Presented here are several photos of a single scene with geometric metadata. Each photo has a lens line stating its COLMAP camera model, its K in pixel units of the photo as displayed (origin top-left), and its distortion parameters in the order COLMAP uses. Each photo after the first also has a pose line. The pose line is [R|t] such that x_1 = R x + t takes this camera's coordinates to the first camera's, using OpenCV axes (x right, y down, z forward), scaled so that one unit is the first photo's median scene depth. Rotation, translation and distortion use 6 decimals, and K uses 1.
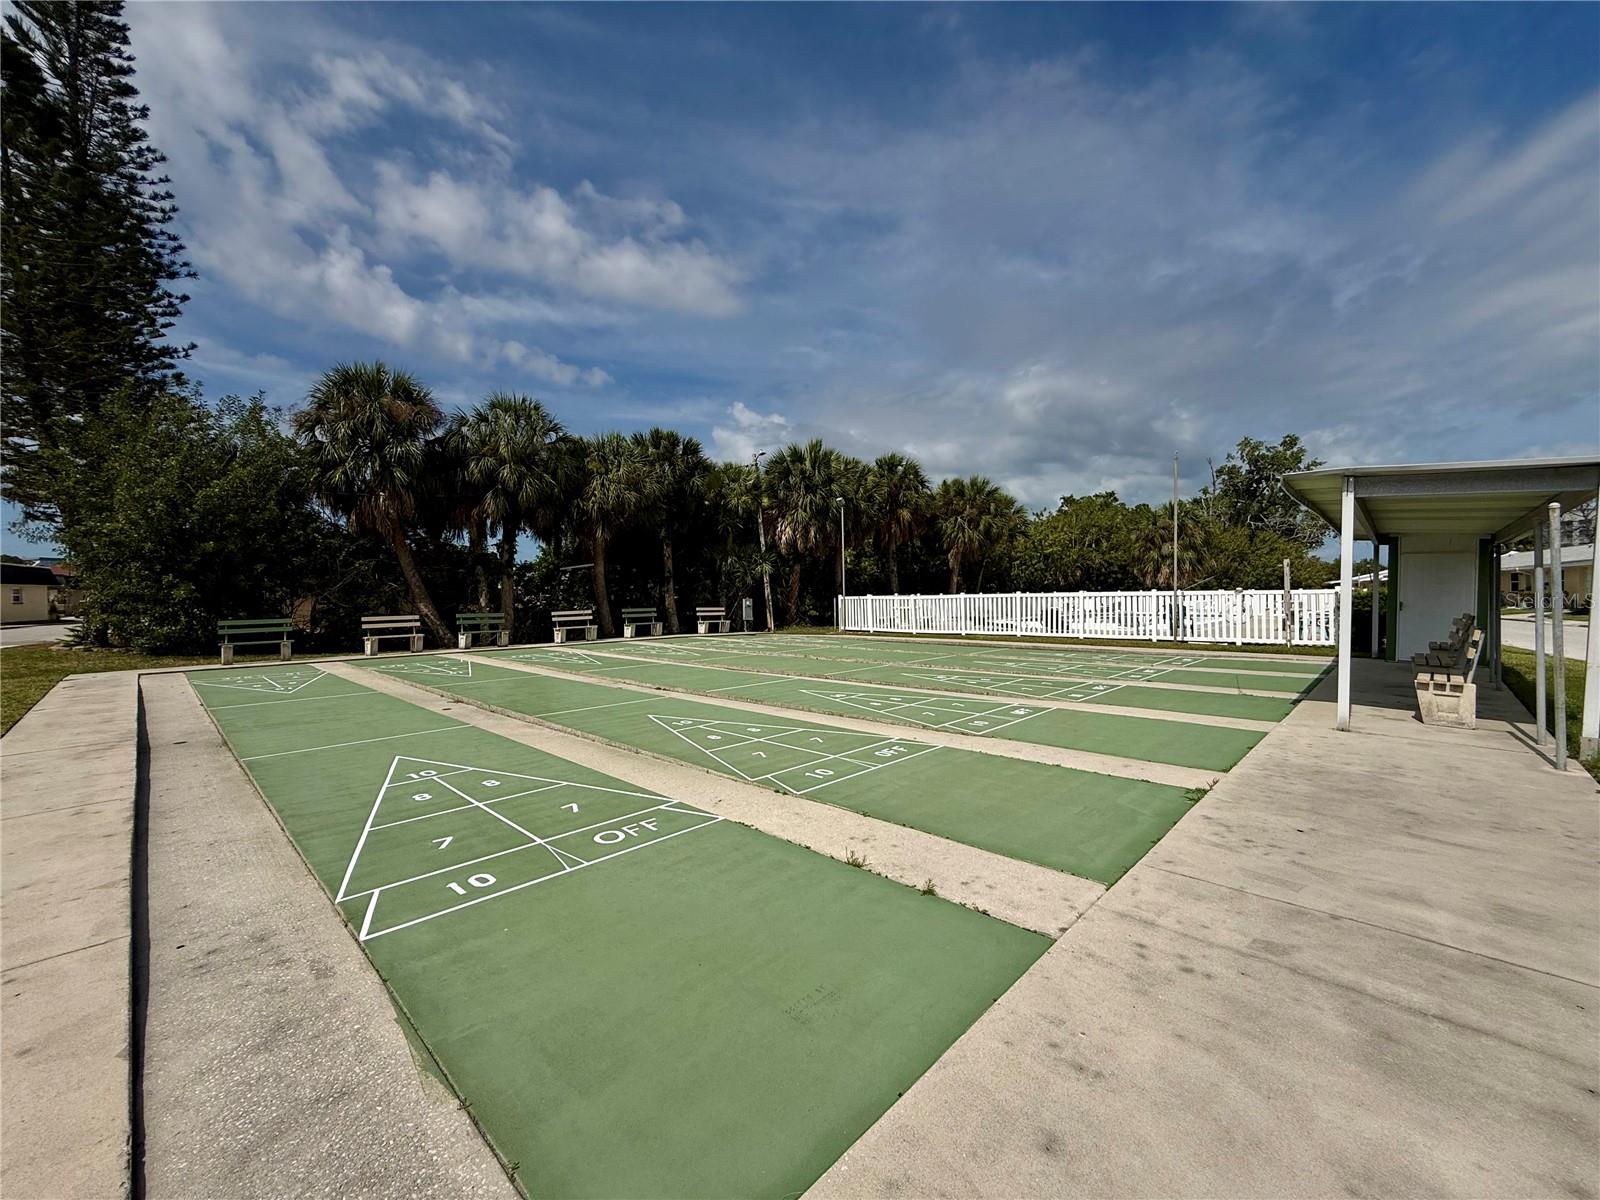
lens RADIAL K [[636.6, 0, 798.9], [0, 636.6, 602.7], [0, 0, 1]] dist [0.000159, 0.000039]
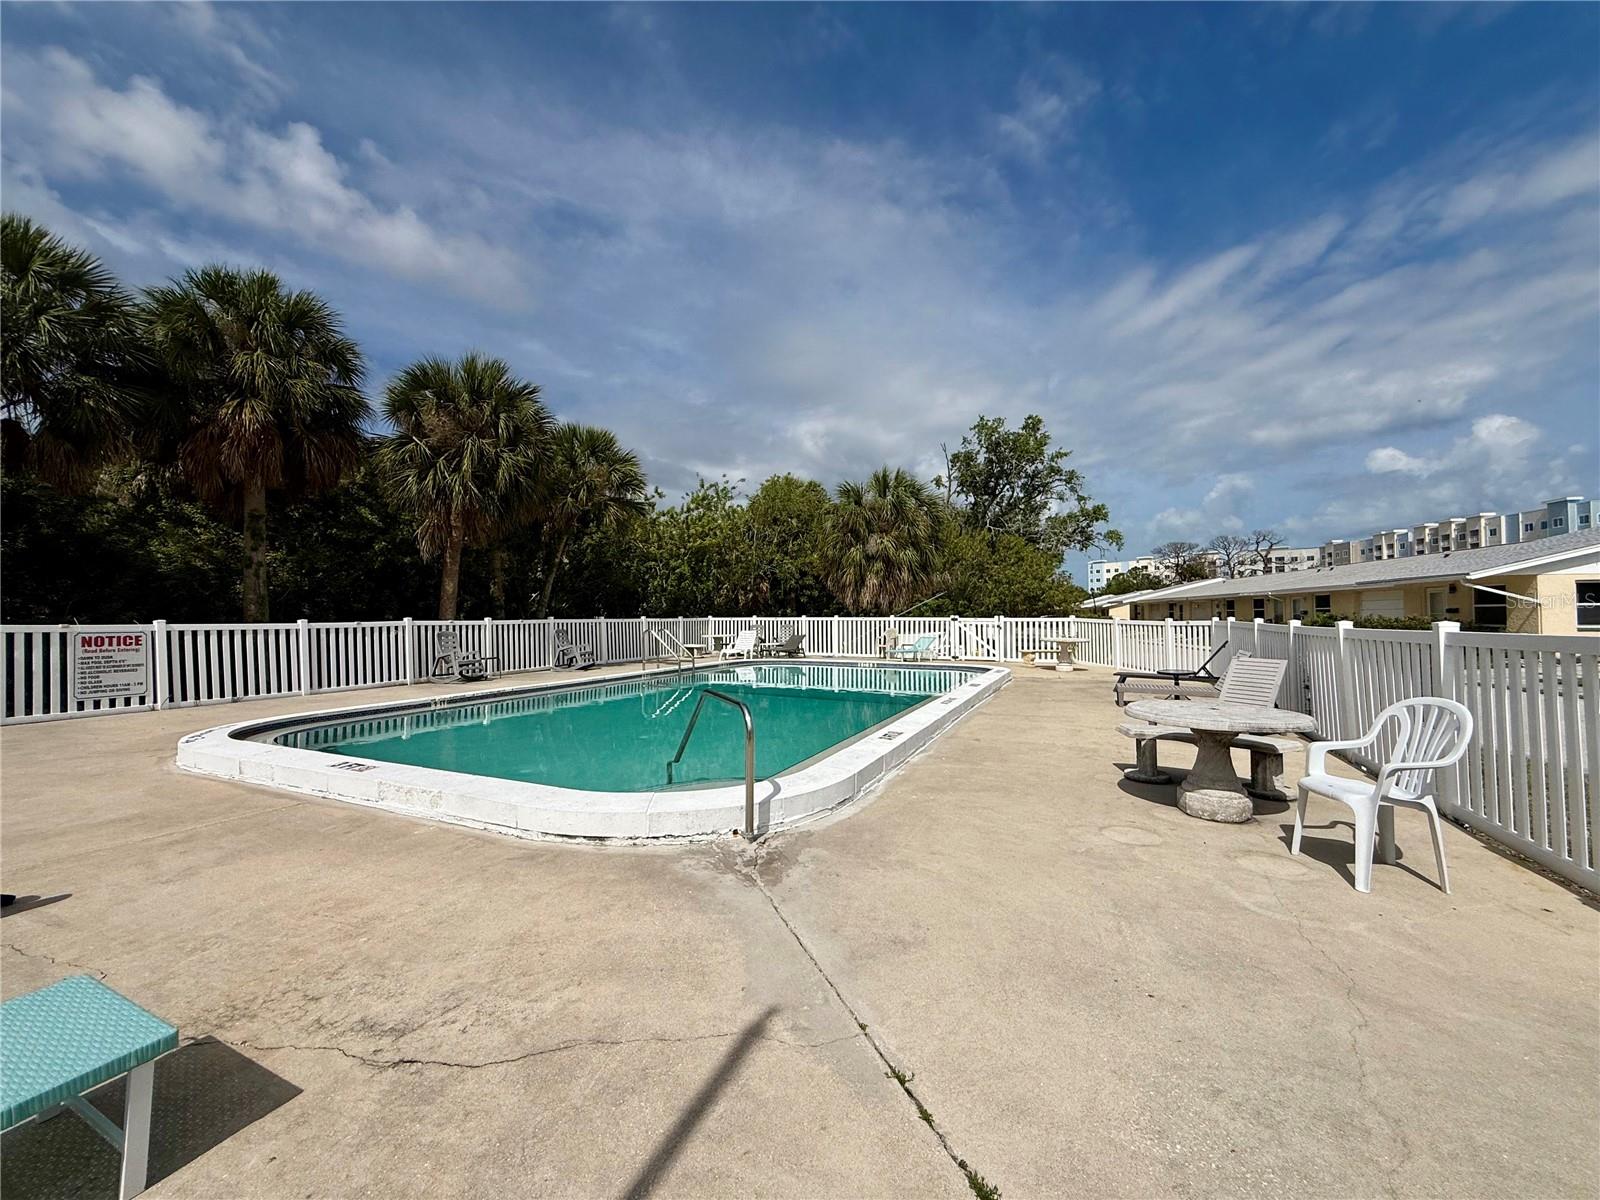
lens RADIAL K [[636.6, 0, 795.7], [0, 636.6, 600.3], [0, 0, 1]] dist [0.000159, 0.000039]
pose [[0.942957, 0.017515, 0.332452, 0.275301], [-0.004964, 0.999244, -0.038564, -0.010327], [-0.332876, 0.034714, 0.942331, 0.416903]]
